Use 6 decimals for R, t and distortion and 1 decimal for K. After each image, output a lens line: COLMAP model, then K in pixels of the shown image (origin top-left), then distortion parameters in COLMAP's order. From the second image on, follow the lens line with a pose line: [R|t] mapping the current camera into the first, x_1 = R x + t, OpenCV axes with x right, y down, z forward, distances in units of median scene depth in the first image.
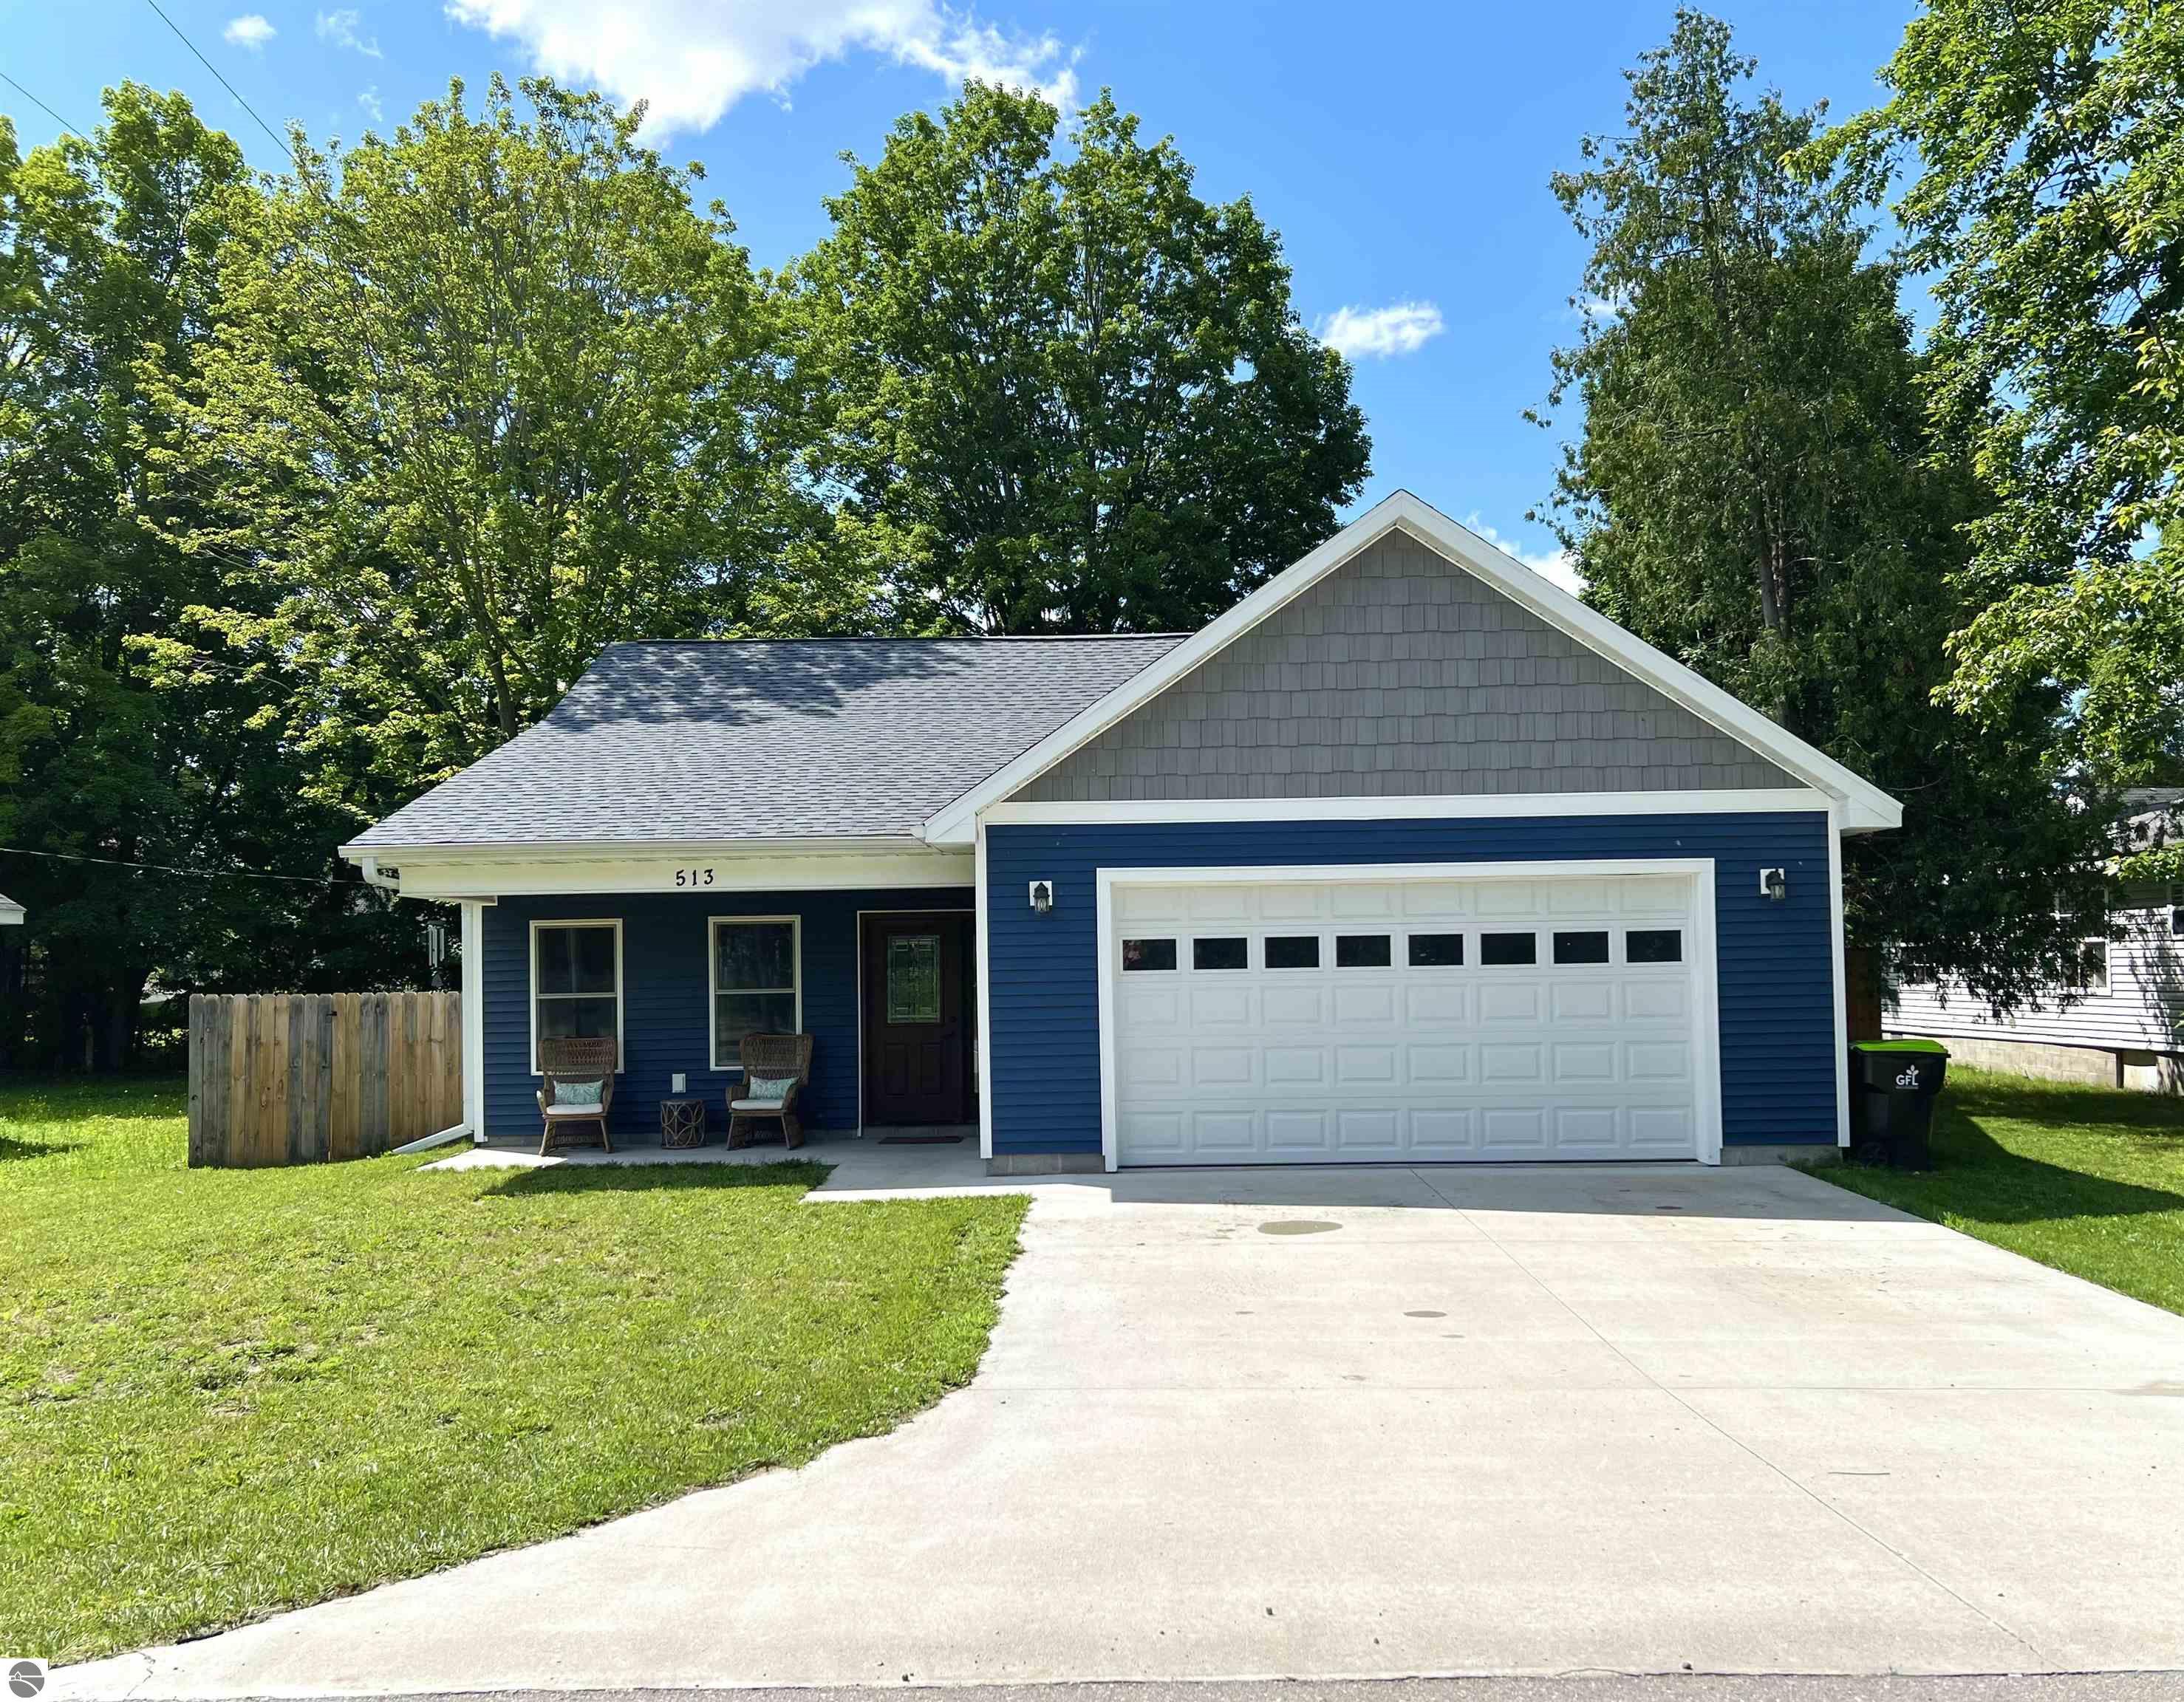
lens RADIAL K [[1743.3, 0, 1100.5], [0, 1743.3, 917.2], [0, 0, 1]] dist [0.048721, -0.031339]
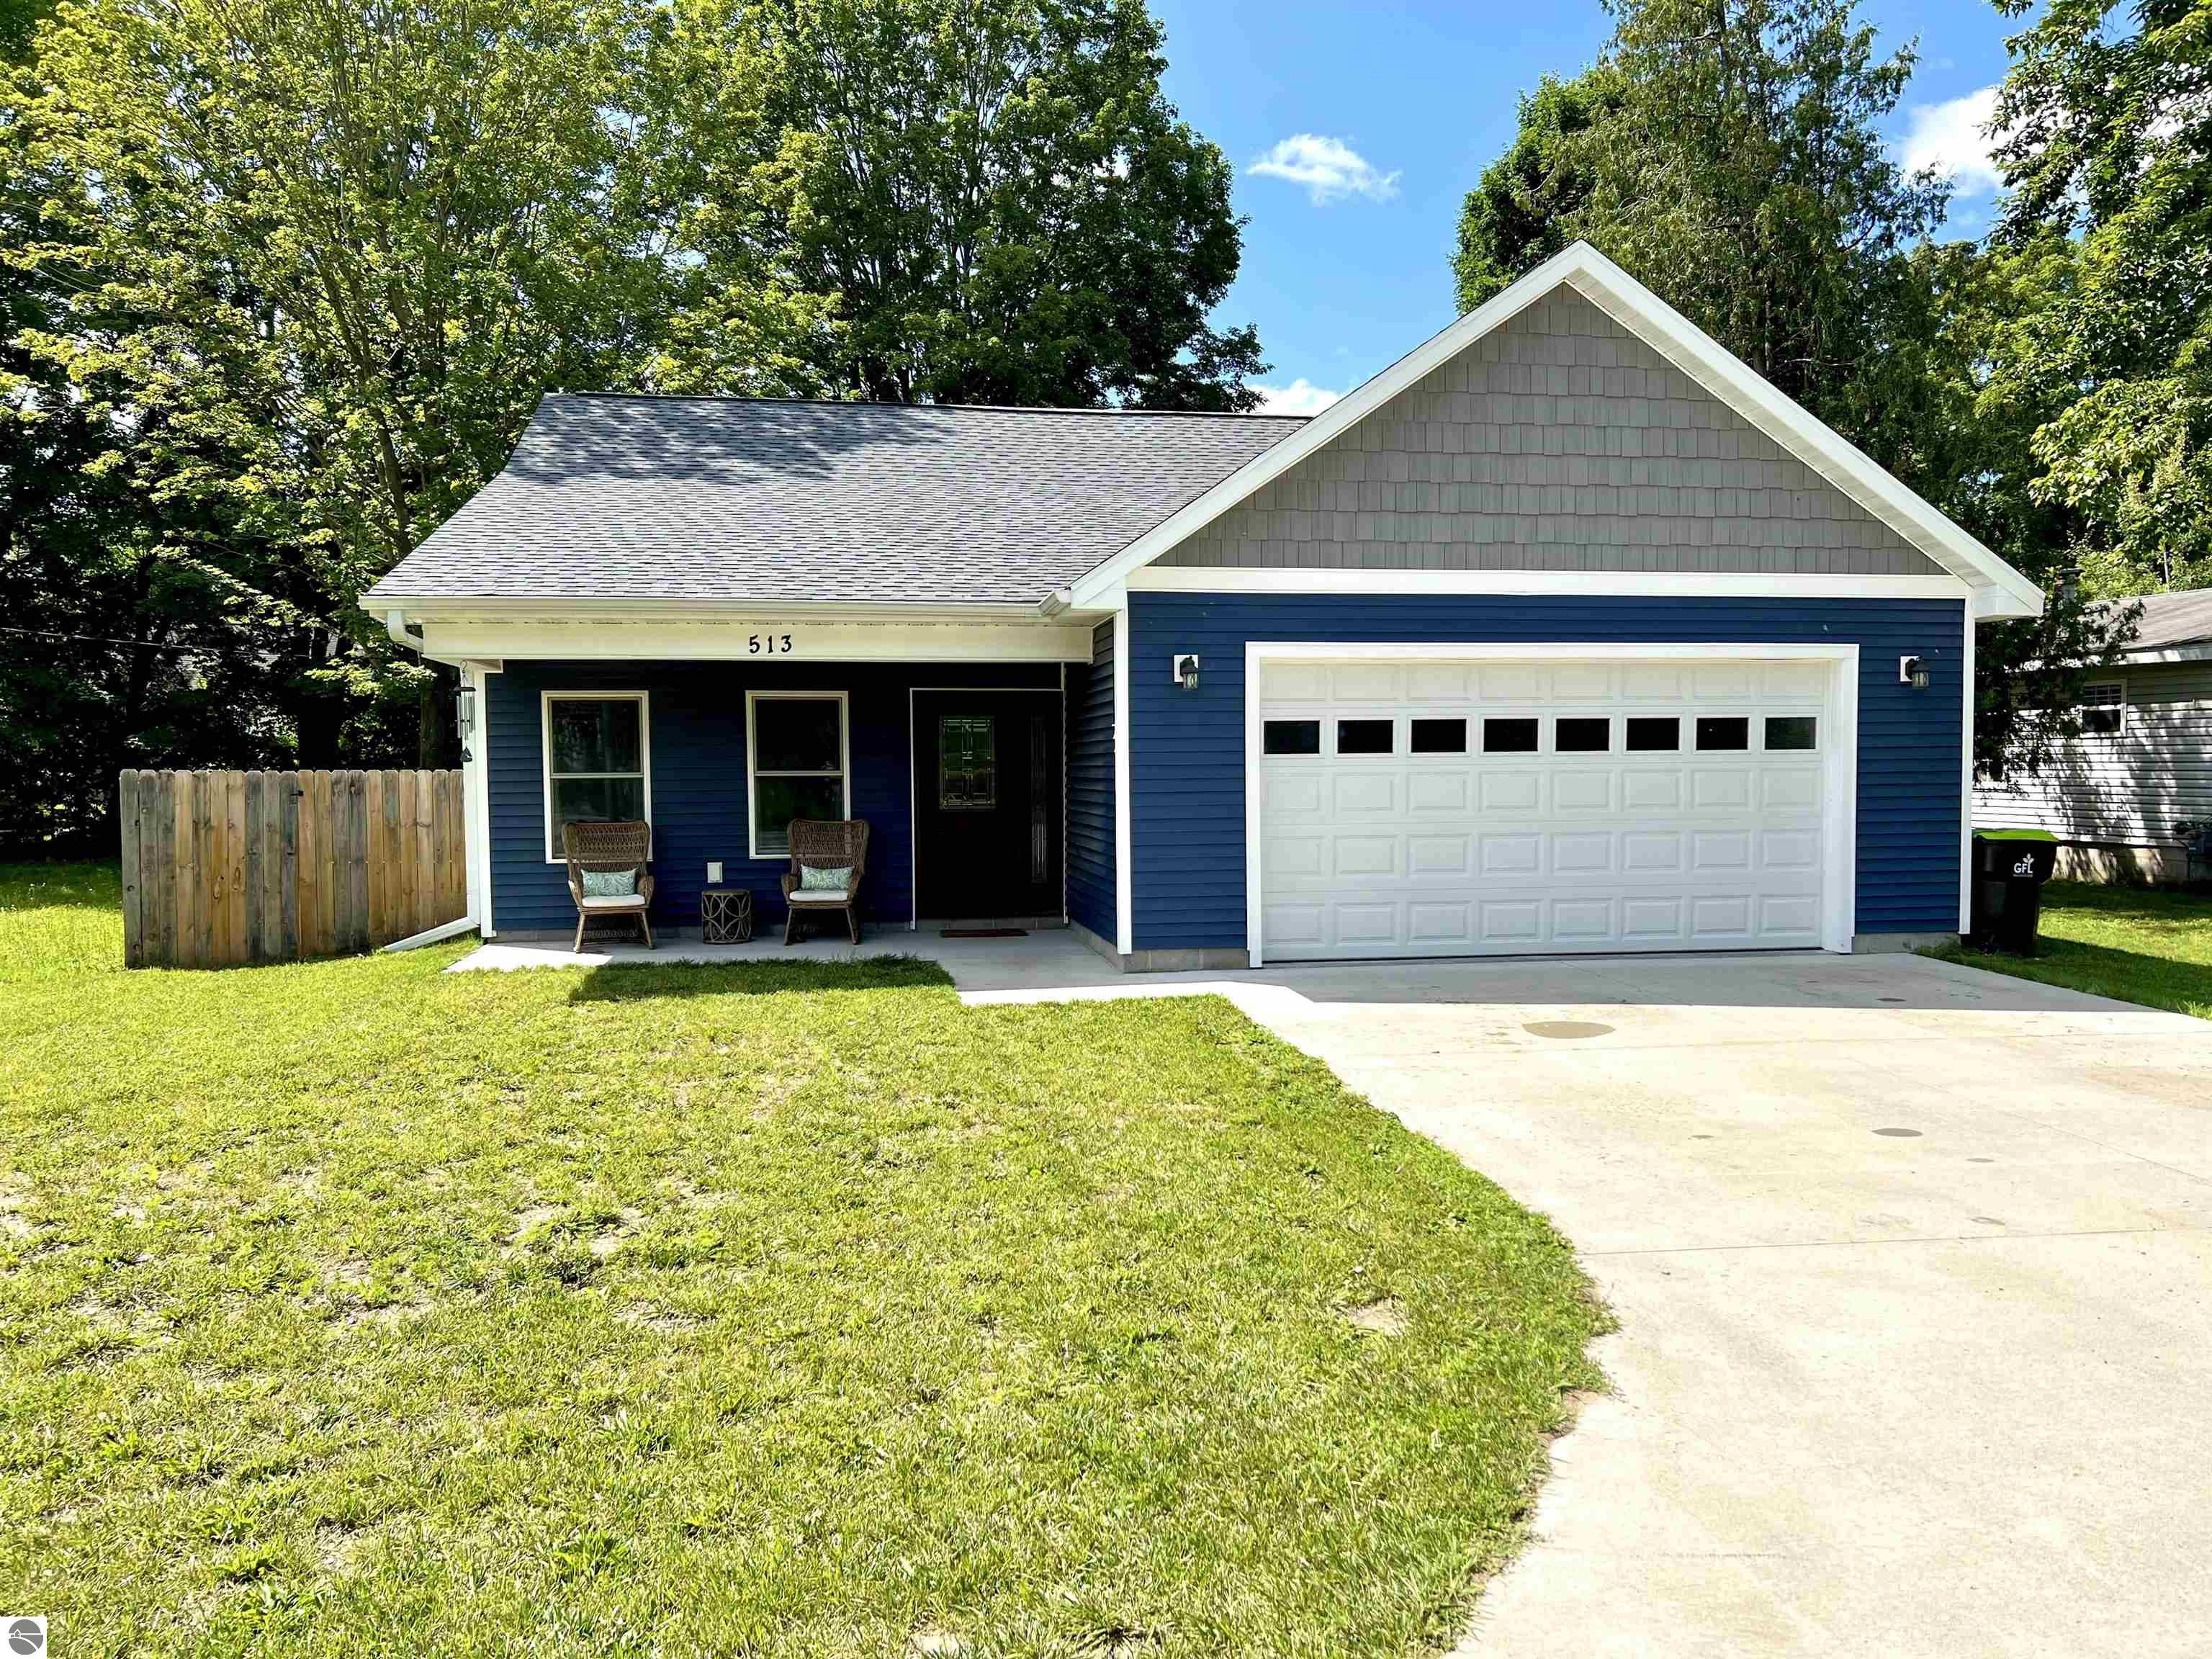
lens RADIAL K [[1626.2, 0, 1110.2], [0, 1626.2, 829.0], [0, 0, 1]] dist [0.029951, -0.017497]
pose [[0.986453, 0.003528, 0.164009, -0.181401], [-0.014911, 0.997559, 0.068222, 0.011384], [-0.163368, -0.069743, 0.984097, 0.134317]]
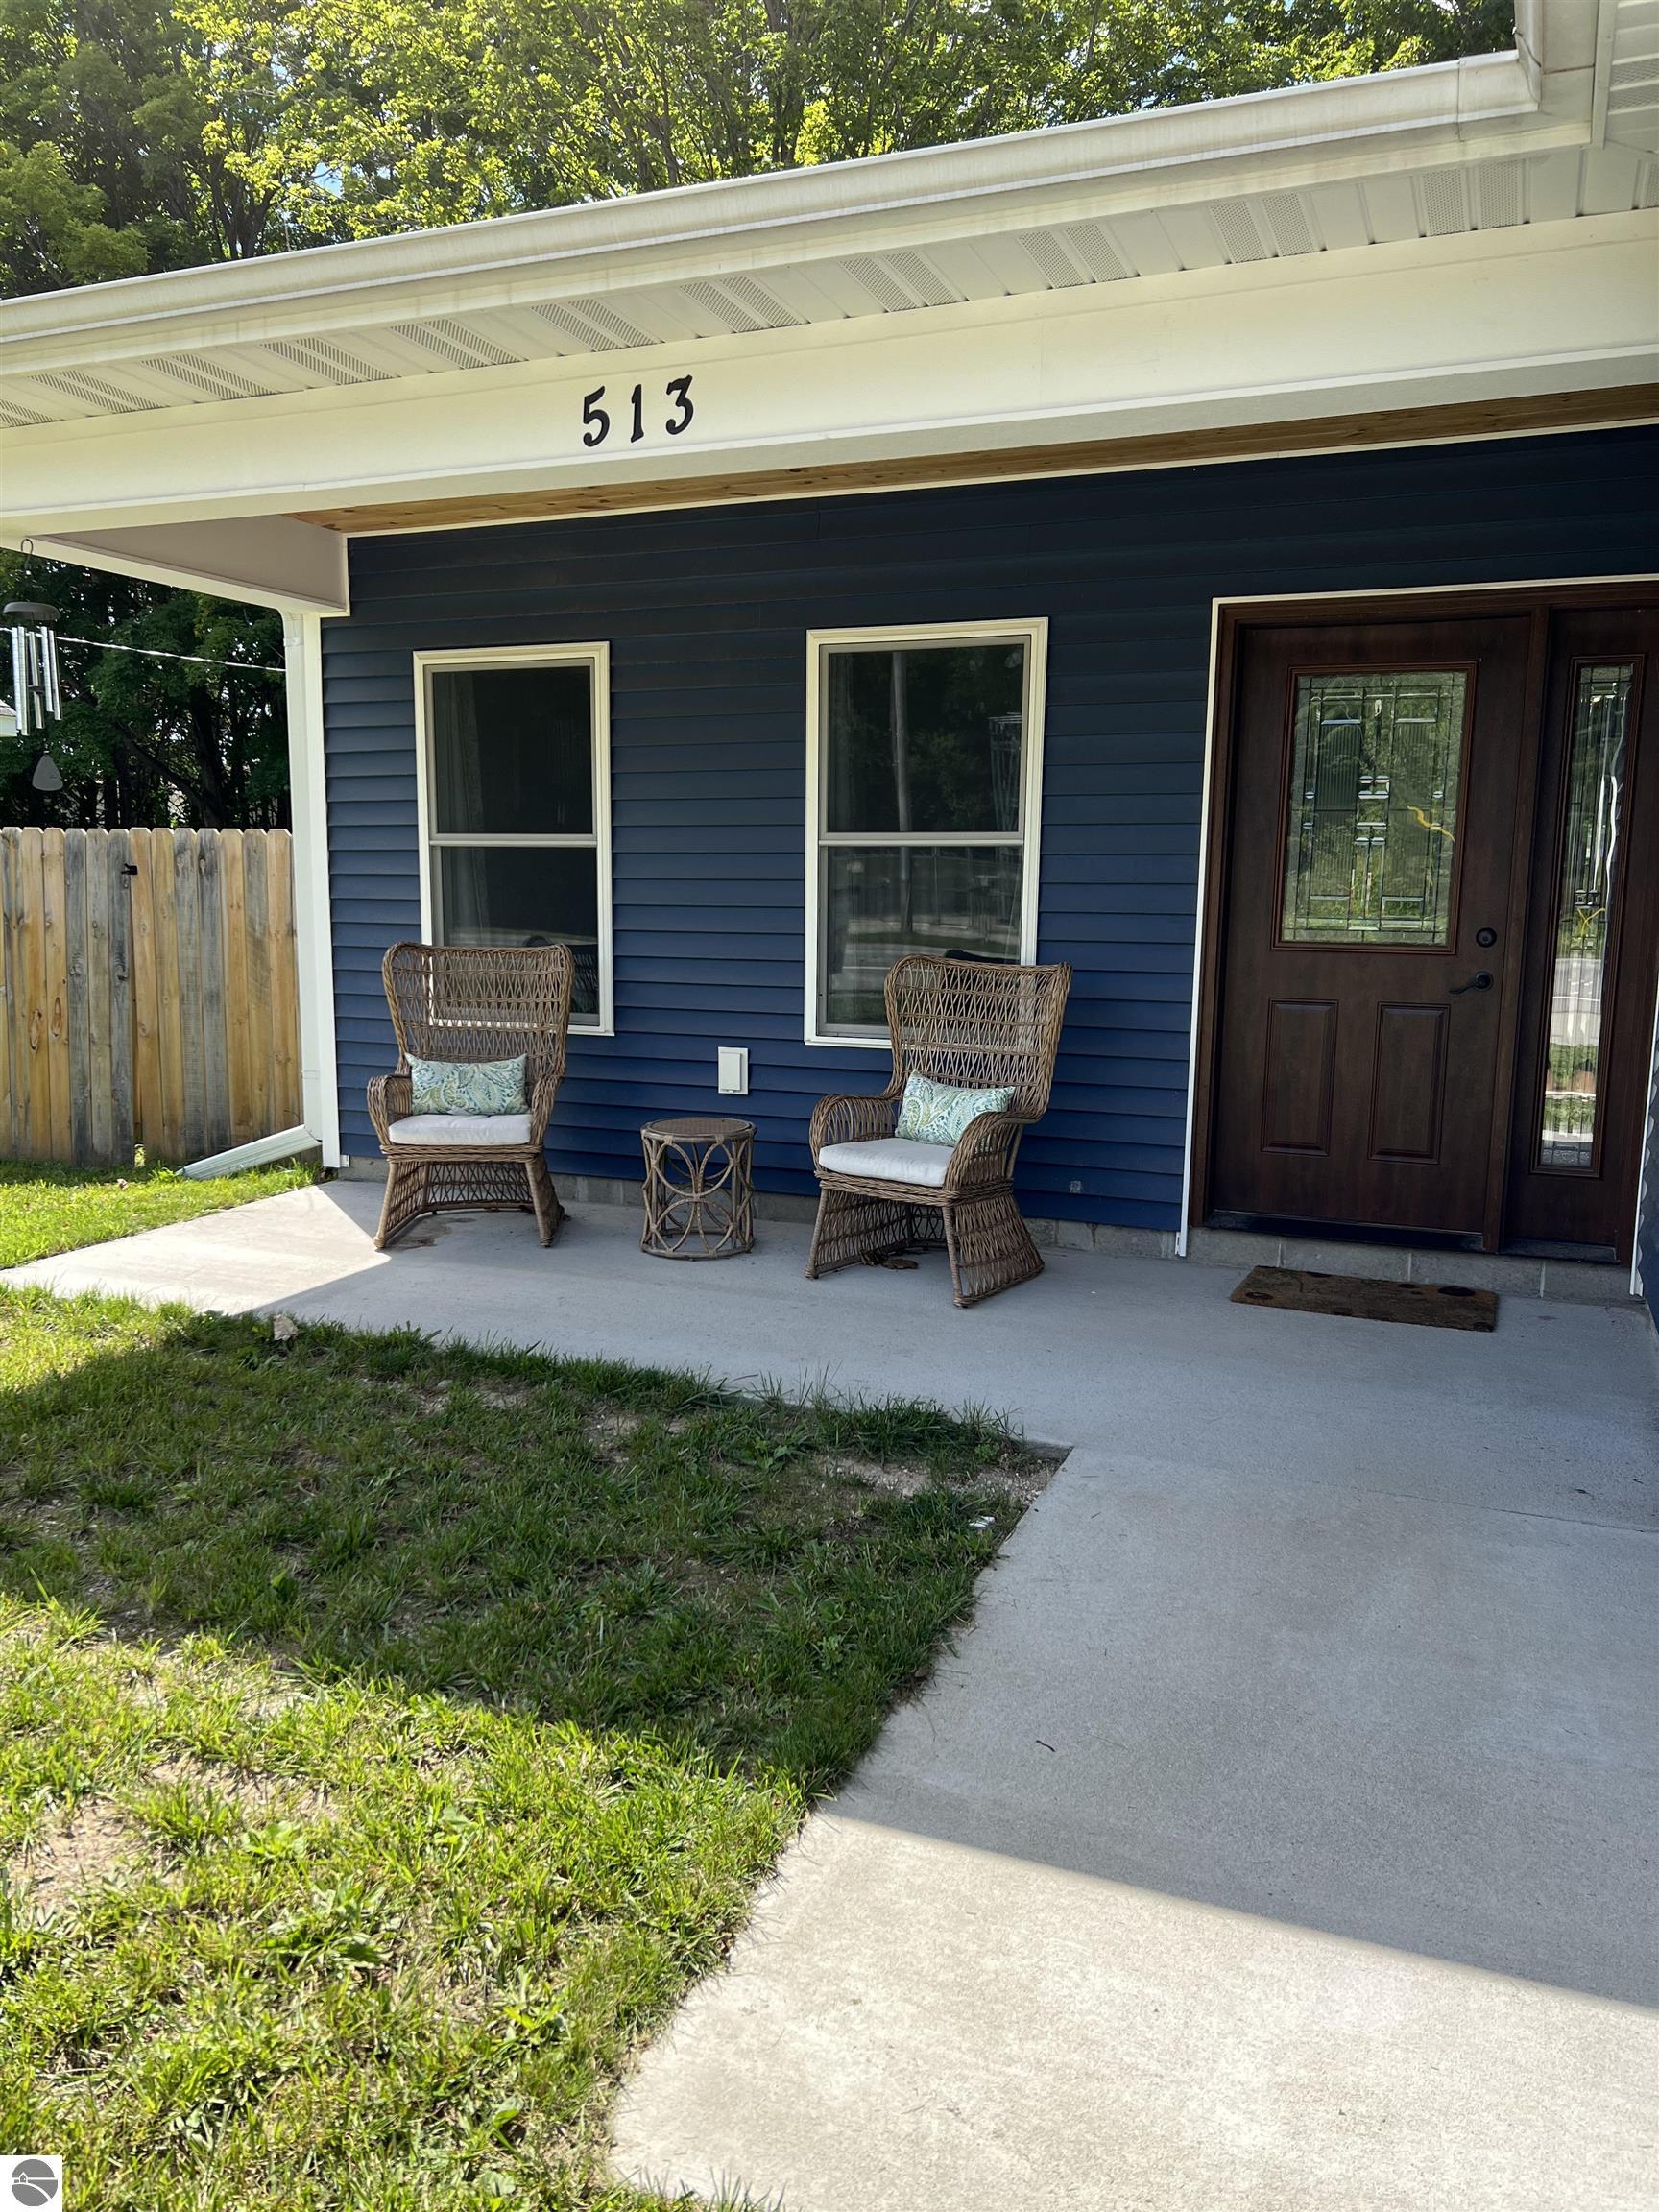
lens RADIAL K [[1626.2, 0, 829.6], [0, 1626.2, 1108.8], [0, 0, 1]] dist [0.029951, -0.017497]
pose [[0.927478, 0.078759, -0.365487, -0.088857], [-0.010741, 0.982770, 0.184522, 0.036346], [0.373722, -0.167214, 0.912344, 0.689062]]
